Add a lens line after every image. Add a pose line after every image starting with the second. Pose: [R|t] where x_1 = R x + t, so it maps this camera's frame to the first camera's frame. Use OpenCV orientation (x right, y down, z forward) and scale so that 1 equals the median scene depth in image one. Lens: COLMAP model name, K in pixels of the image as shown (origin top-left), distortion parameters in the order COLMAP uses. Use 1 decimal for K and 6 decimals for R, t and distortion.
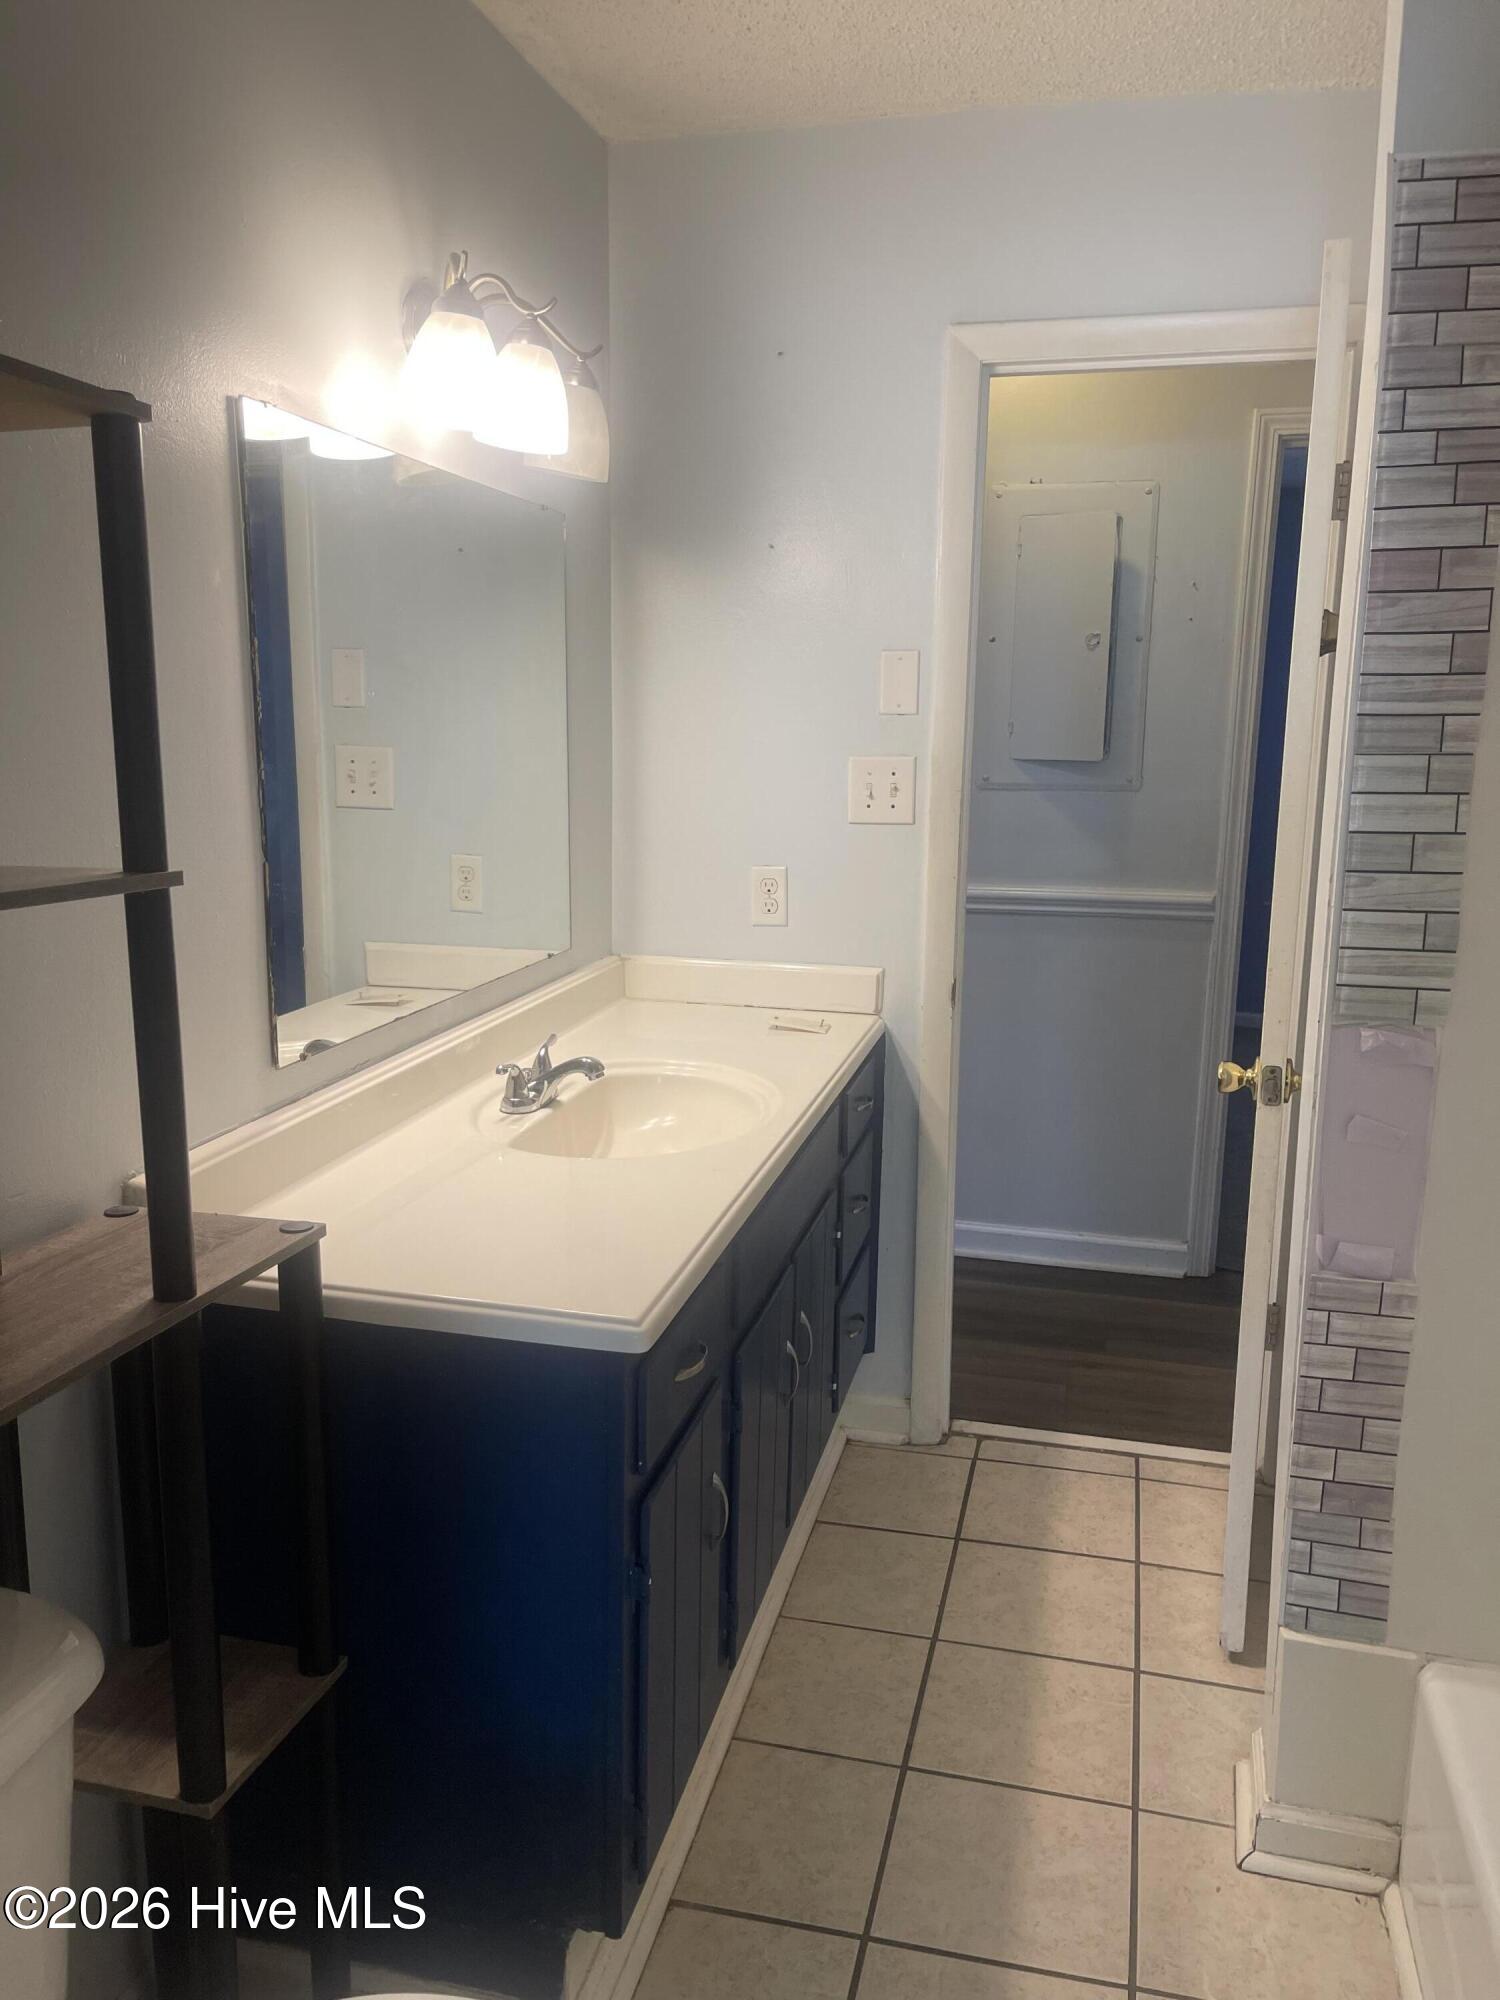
lens RADIAL K [[1513.0, 0, 746.4], [0, 1513.0, 1015.7], [0, 0, 1]] dist [0.058255, -0.074571]
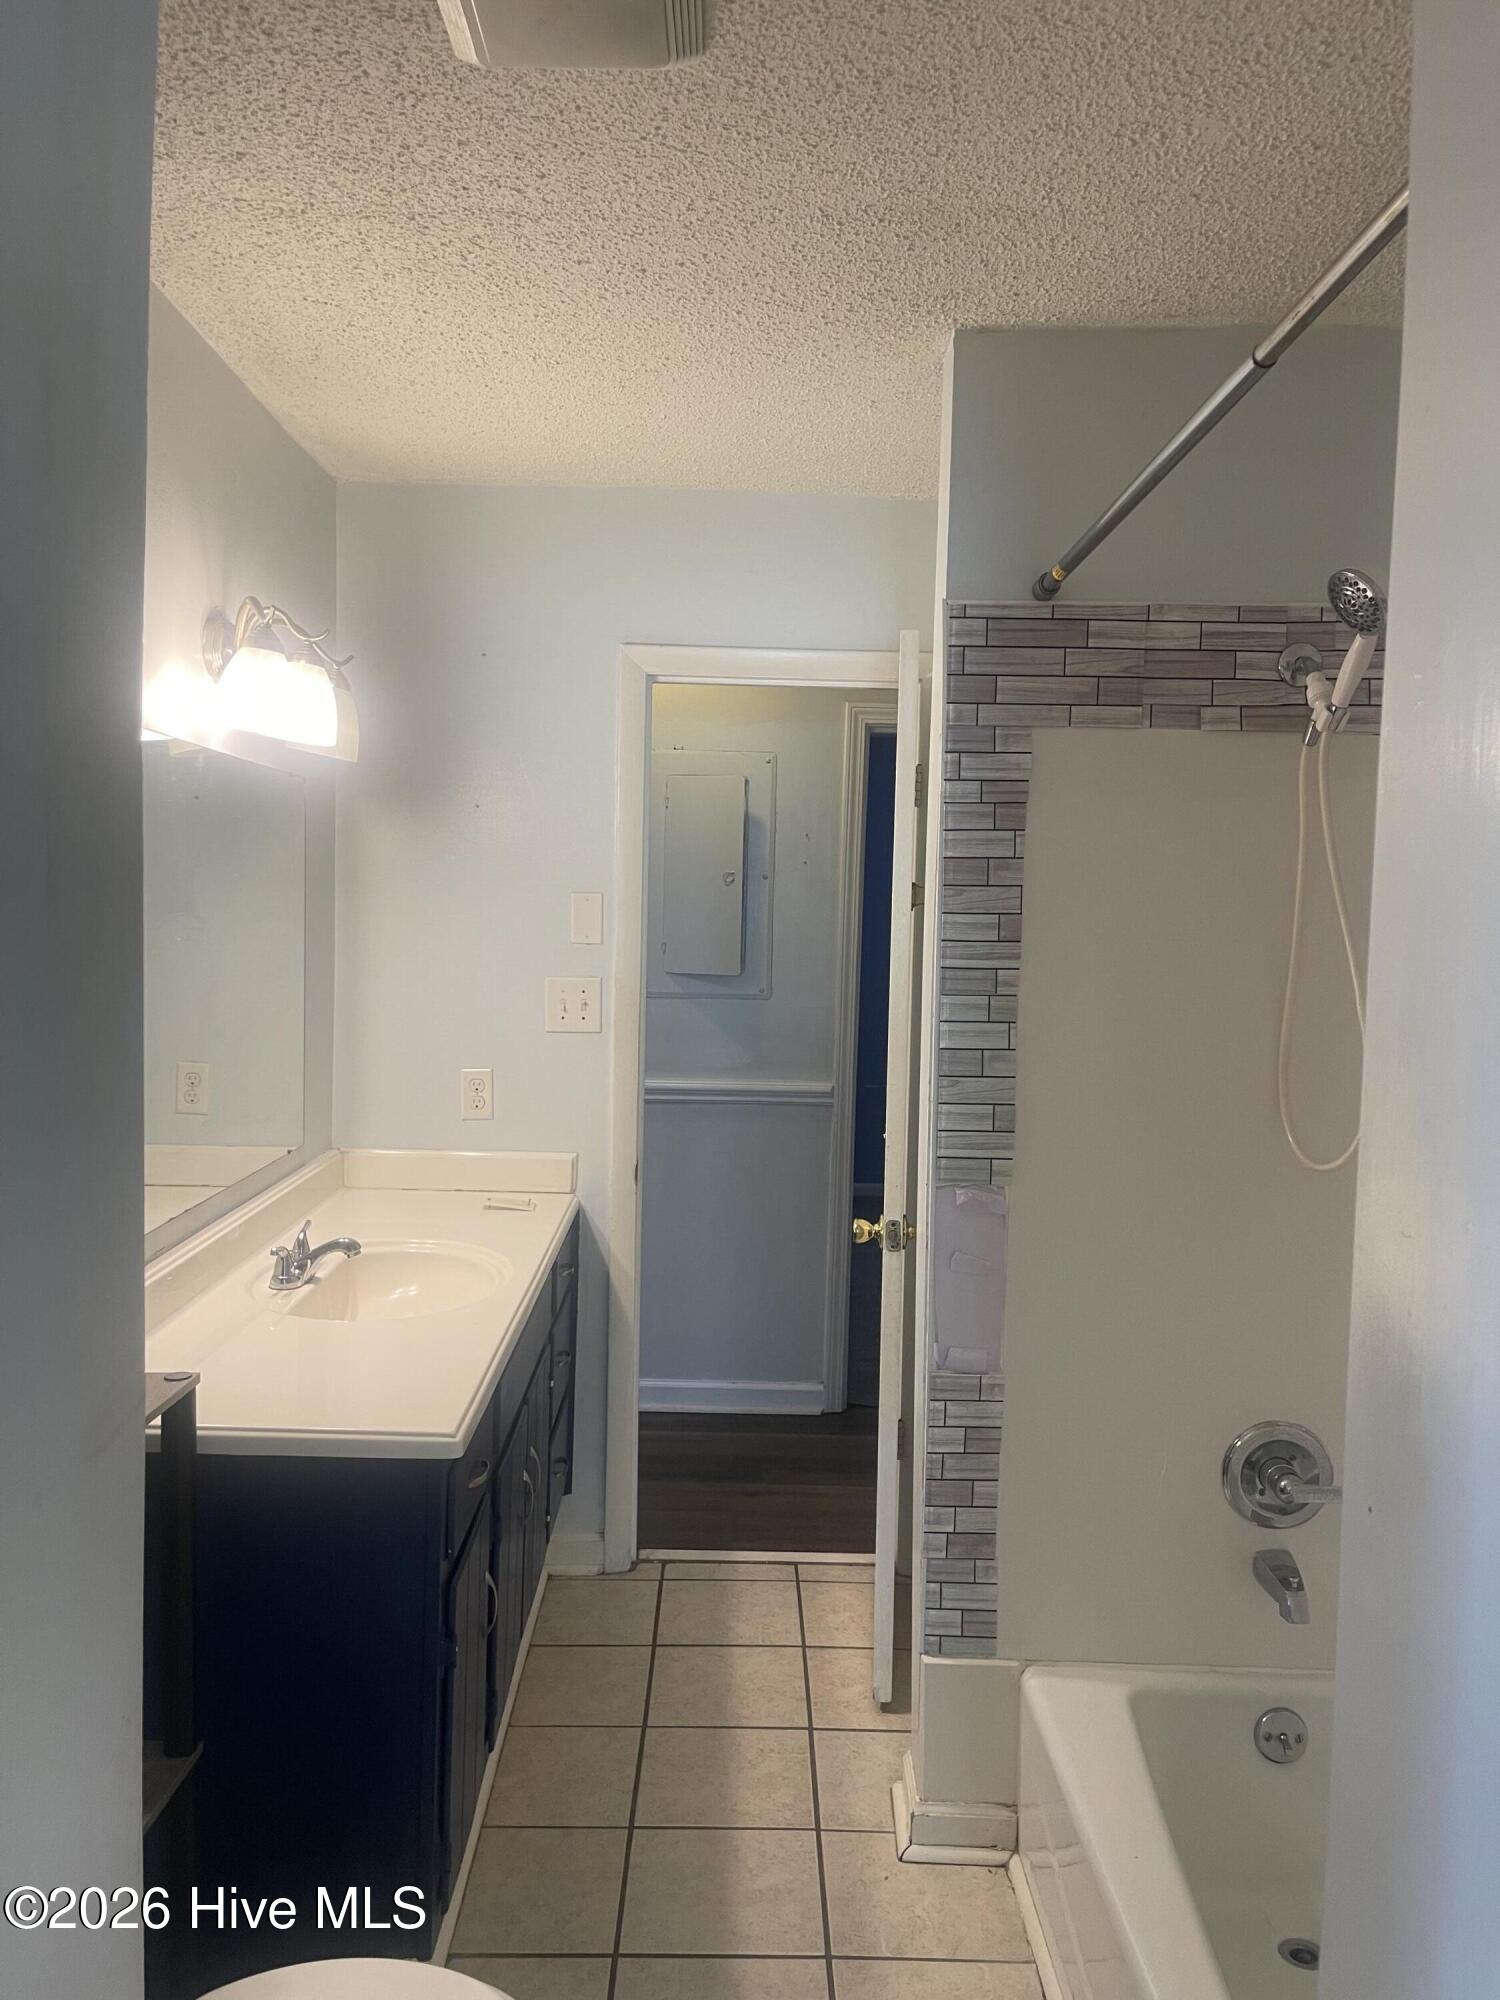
lens RADIAL K [[1513.0, 0, 748.1], [0, 1513.0, 1003.8], [0, 0, 1]] dist [0.058255, -0.074571]
pose [[0.967404, -0.003815, 0.253210, -0.117308], [0.035928, 0.991840, -0.122319, 0.003123], [-0.250678, 0.127430, 0.959647, -0.272974]]
